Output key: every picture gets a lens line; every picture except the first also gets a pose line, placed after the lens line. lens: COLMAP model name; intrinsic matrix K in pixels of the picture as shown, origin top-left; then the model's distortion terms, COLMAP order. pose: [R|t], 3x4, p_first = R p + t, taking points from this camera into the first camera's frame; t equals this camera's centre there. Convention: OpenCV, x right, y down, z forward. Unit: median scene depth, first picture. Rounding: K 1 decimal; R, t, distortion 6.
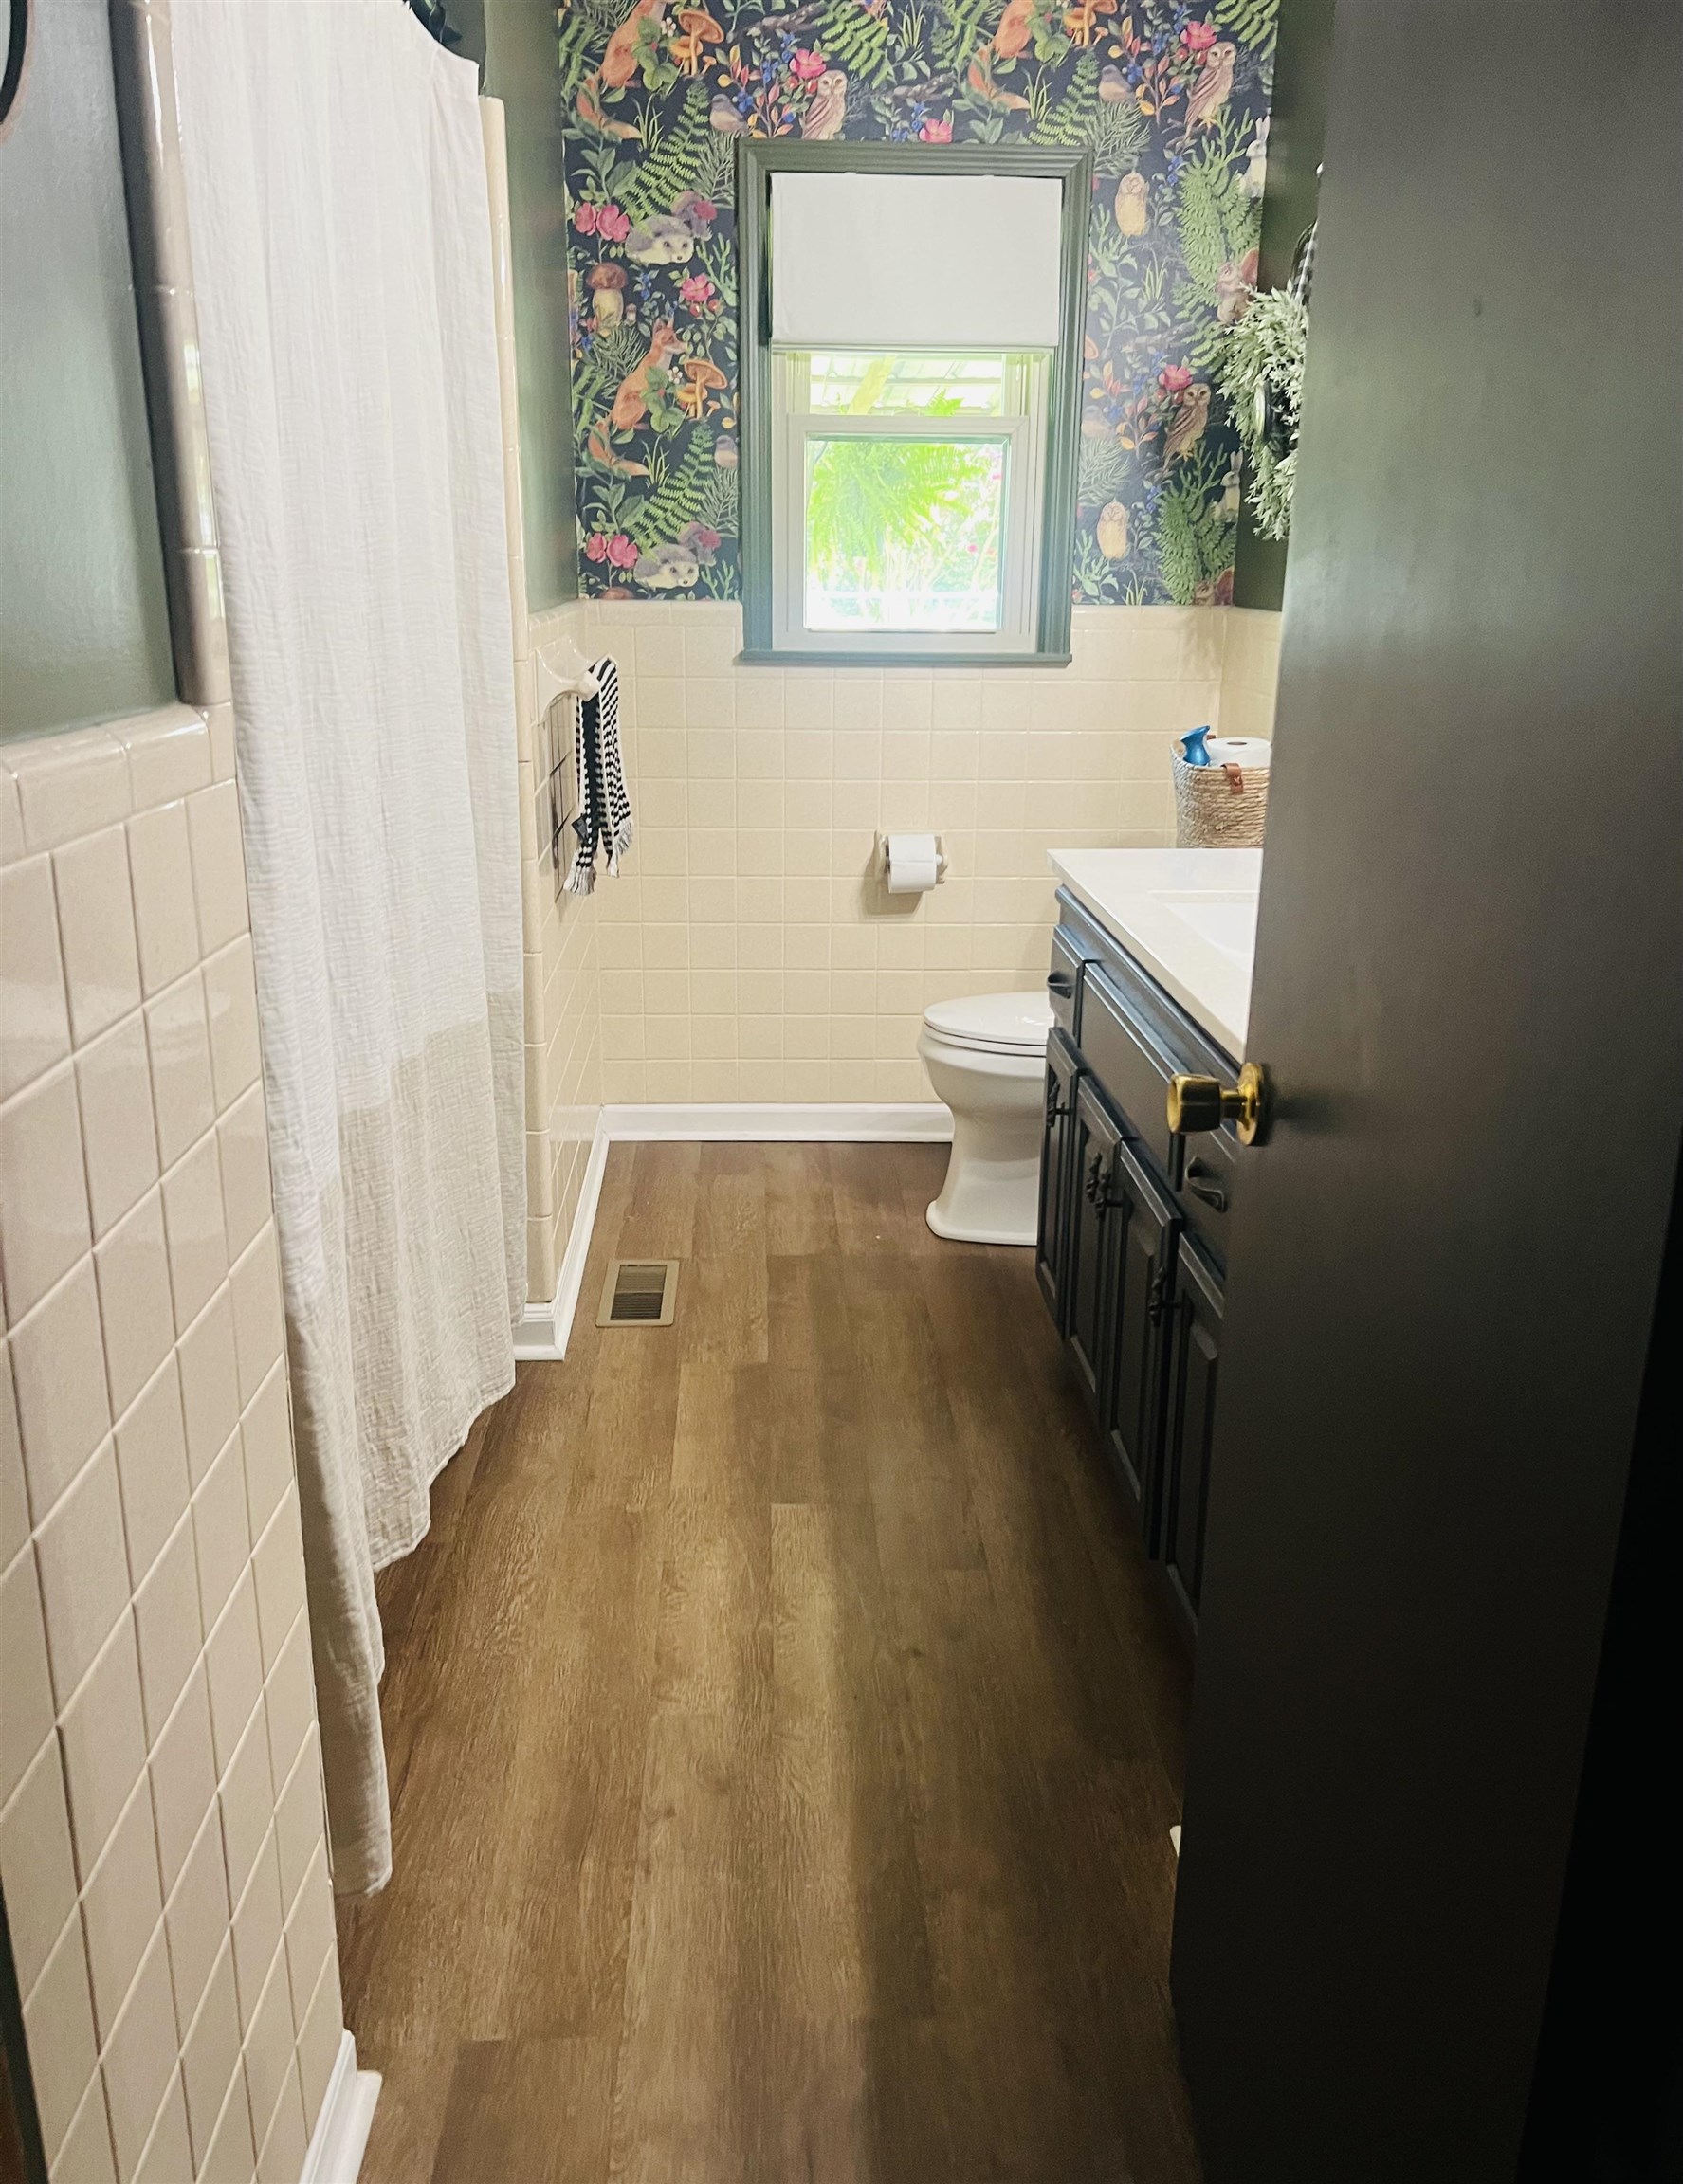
lens RADIAL K [[1685.5, 0, 841.5], [0, 1685.5, 1092.0], [0, 0, 1]] dist [-0.042433, 0.069656]
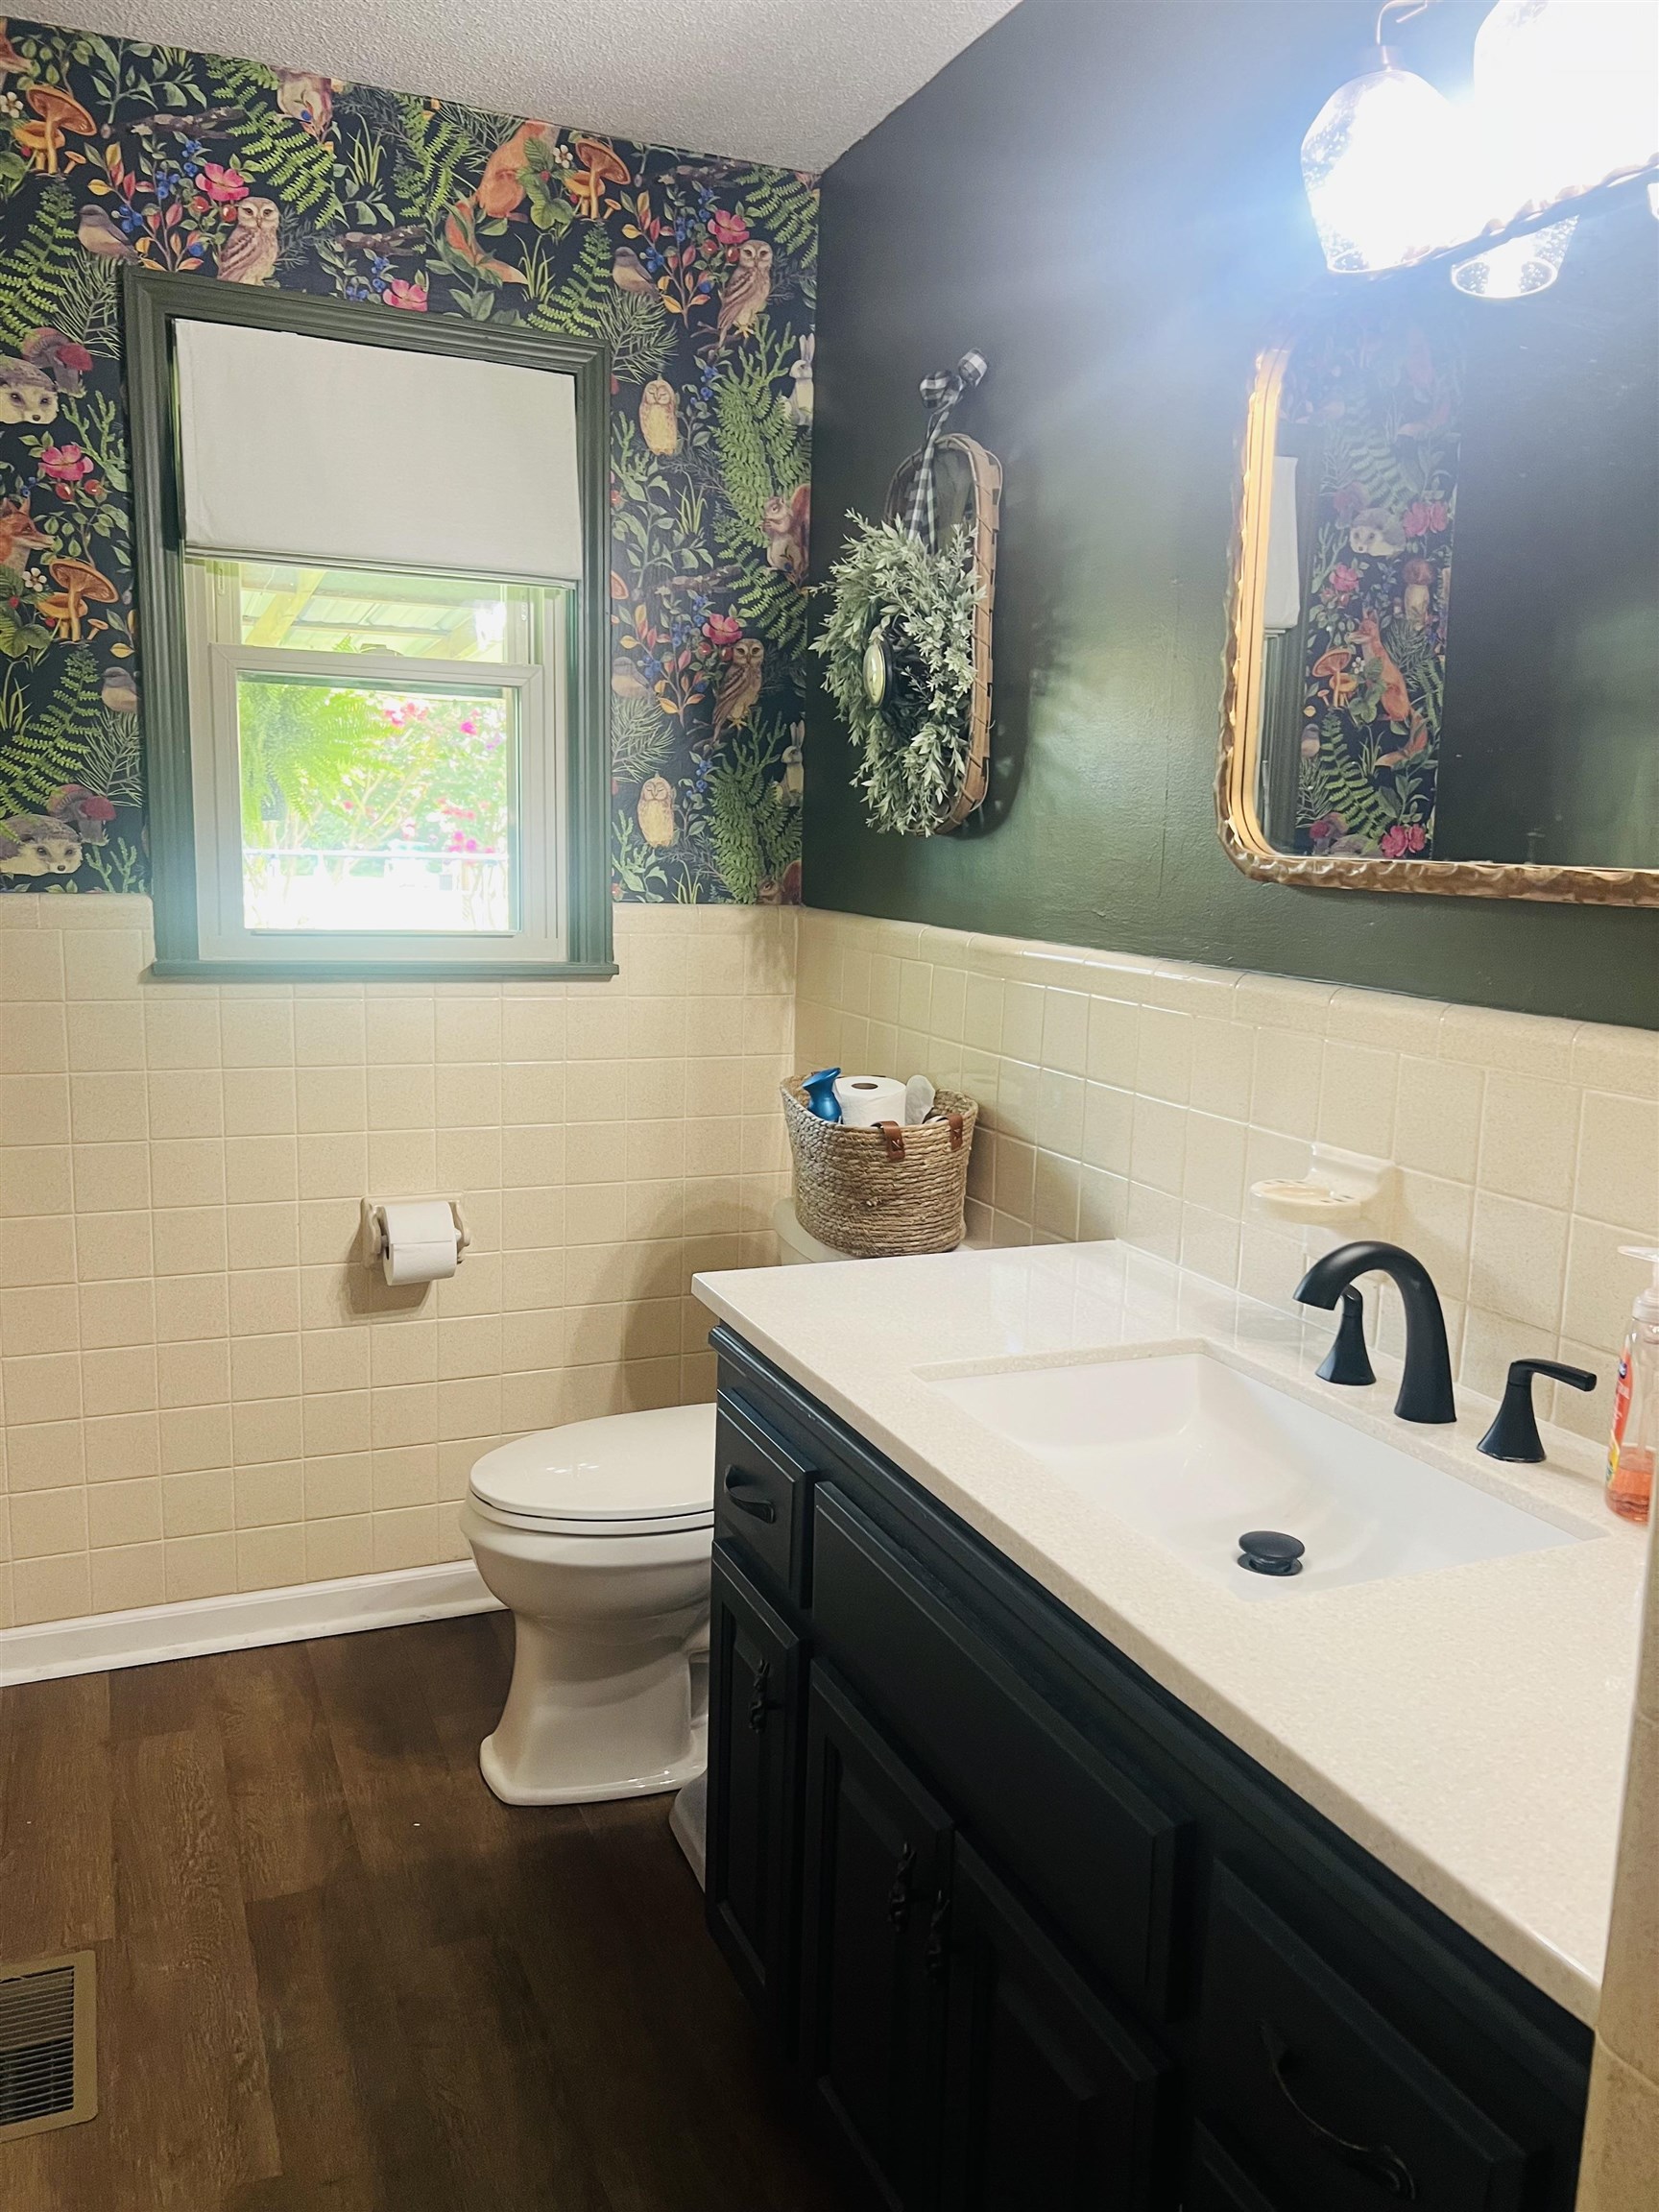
lens RADIAL K [[1655.4, 0, 829.5], [0, 1655.4, 1106.0], [0, 0, 1]] dist [0.067472, -0.061879]
pose [[0.935080, -0.041322, 0.352020, -0.046536], [0.088473, 0.988954, -0.118926, -0.101040], [-0.343218, 0.142349, 0.928406, 0.275331]]
